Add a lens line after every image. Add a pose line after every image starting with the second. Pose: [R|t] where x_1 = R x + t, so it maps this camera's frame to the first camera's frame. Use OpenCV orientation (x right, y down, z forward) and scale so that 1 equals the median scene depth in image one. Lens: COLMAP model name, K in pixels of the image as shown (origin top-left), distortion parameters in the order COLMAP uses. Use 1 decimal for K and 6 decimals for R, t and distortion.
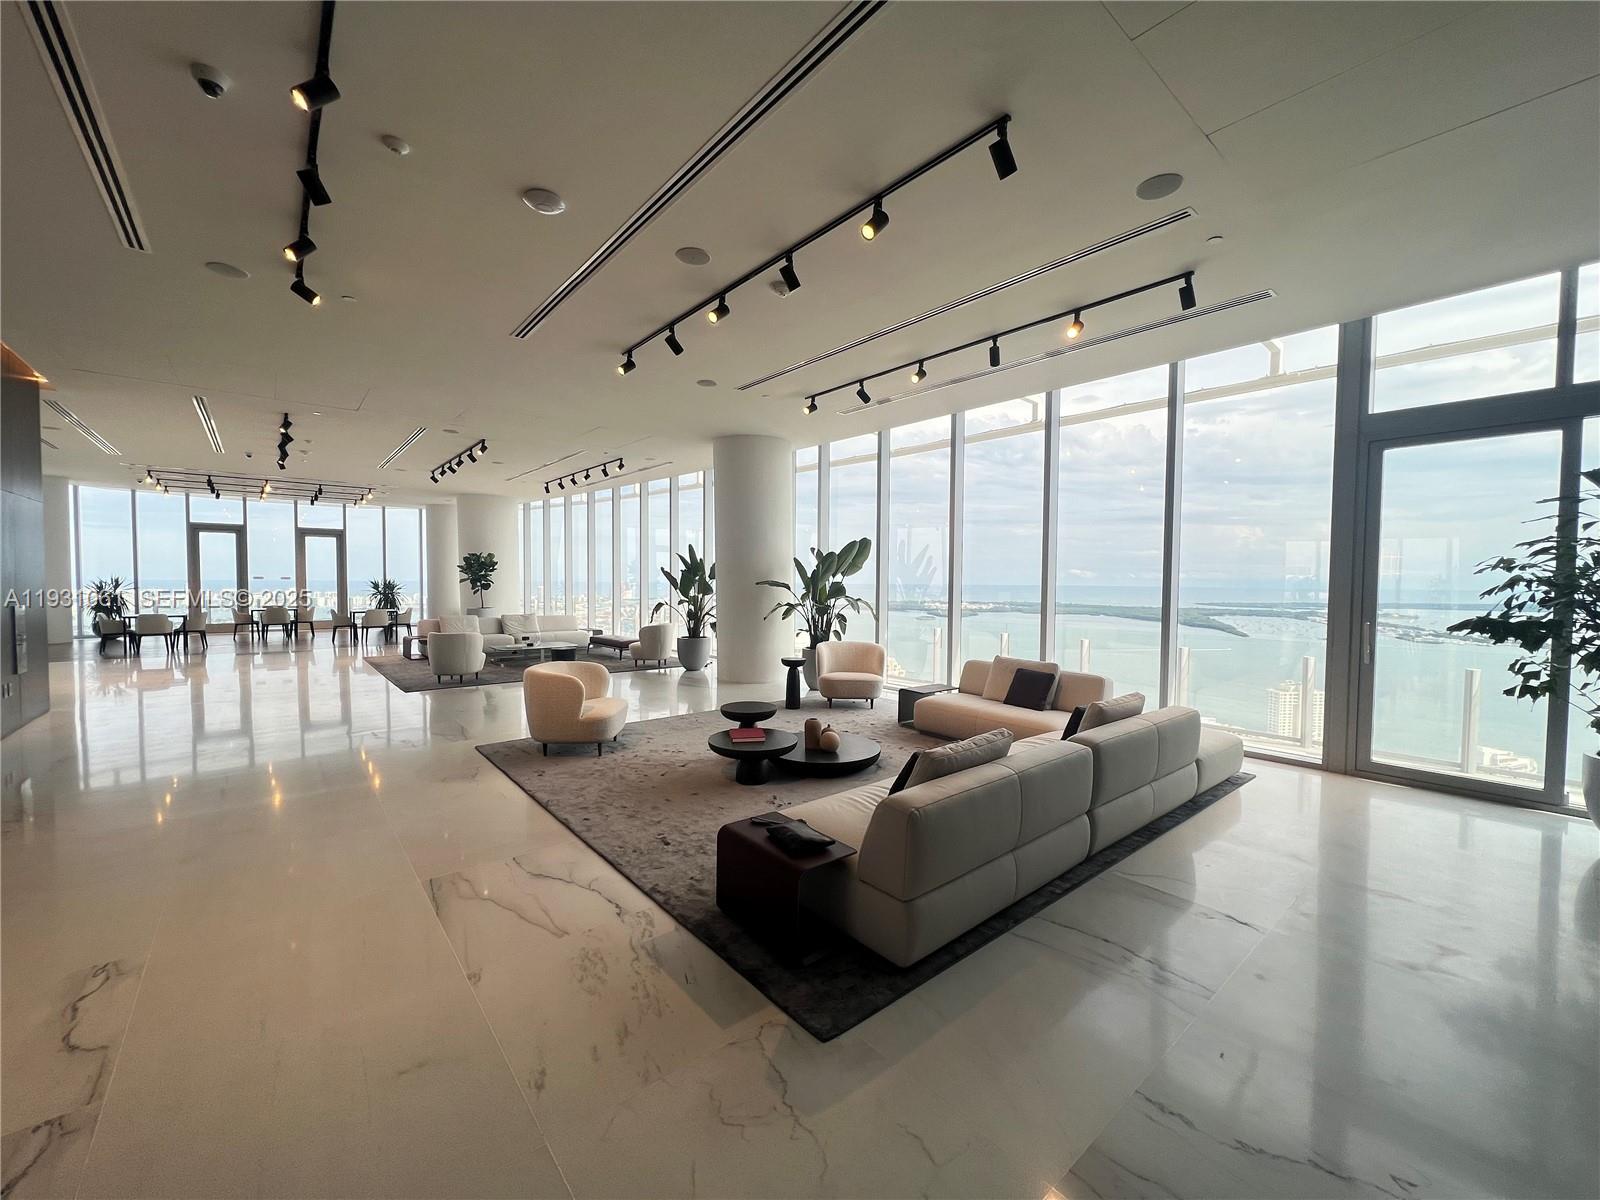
lens RADIAL K [[637.7, 0, 810.2], [0, 637.7, 604.1], [0, 0, 1]] dist [0.001414, 0.000201]
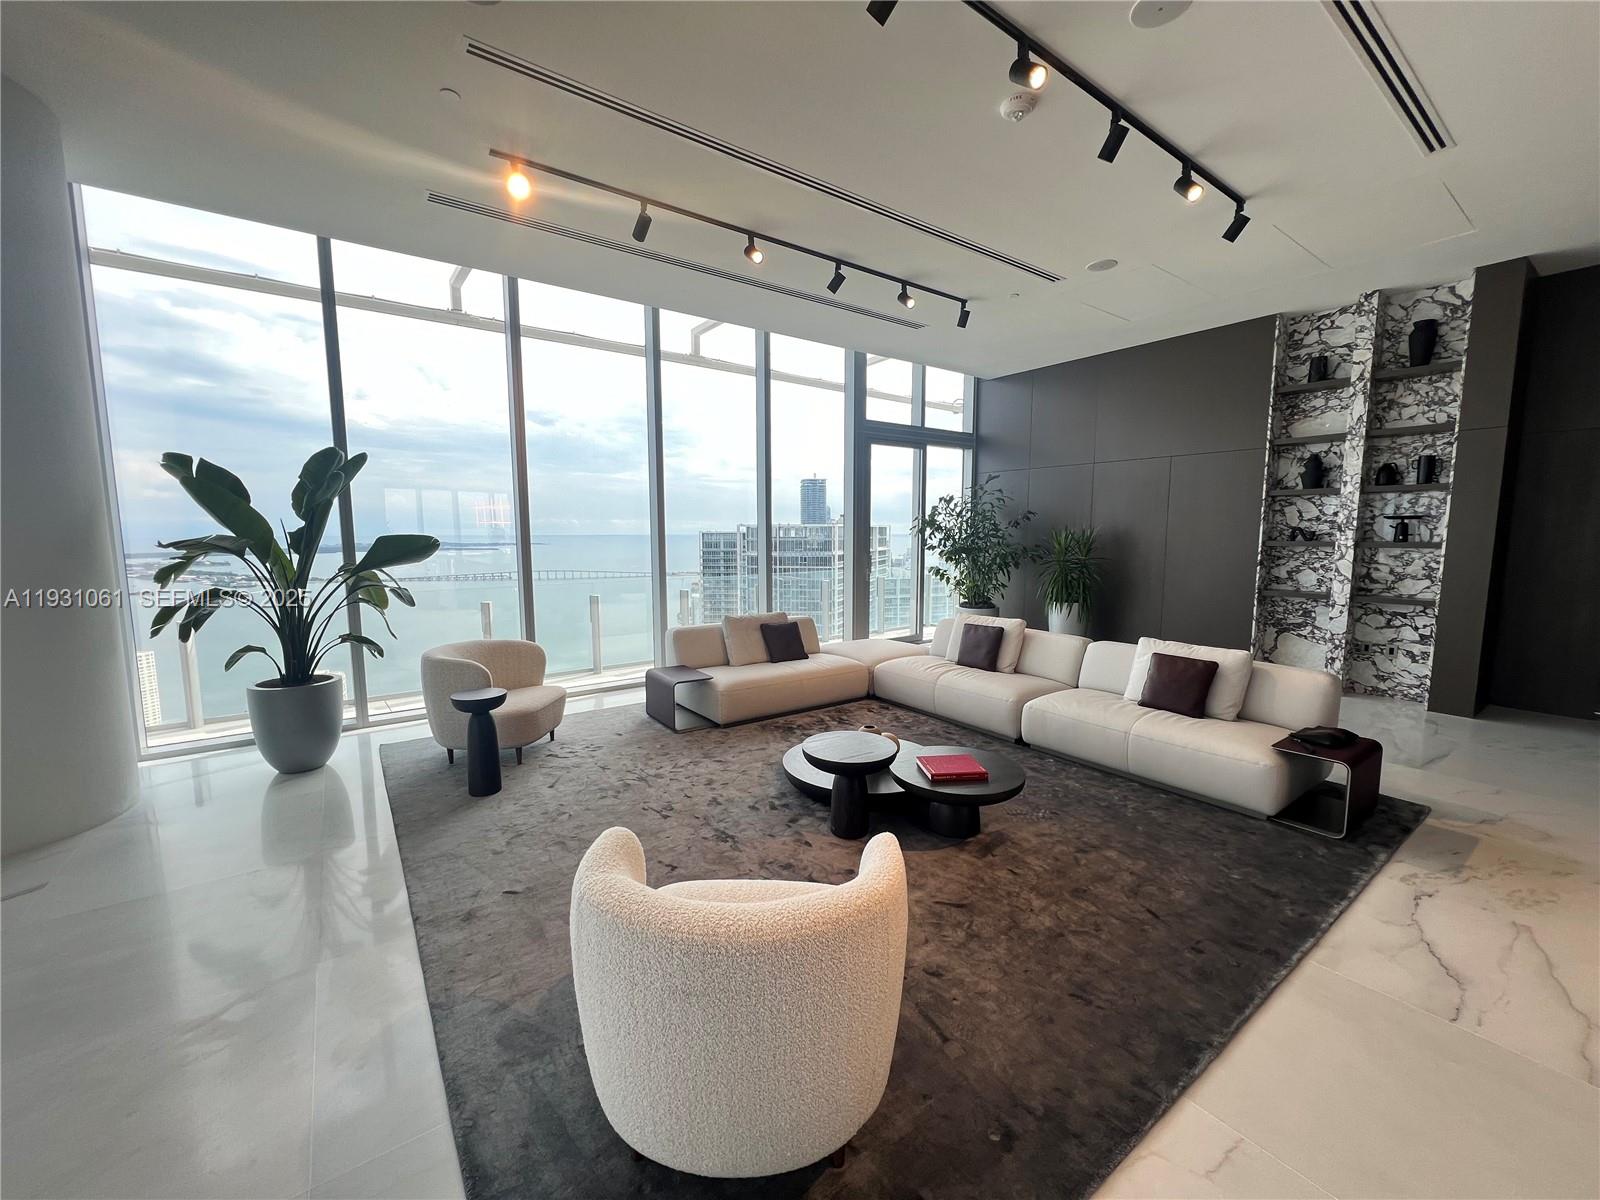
lens RADIAL K [[637.7, 0, 810.2], [0, 637.7, 604.1], [0, 0, 1]] dist [0.001414, 0.000201]
pose [[0.063985, -0.118589, 0.990880, -0.713488], [0.035991, 0.992543, 0.116464, -0.041217], [-0.997302, 0.028211, 0.067776, 1.062371]]
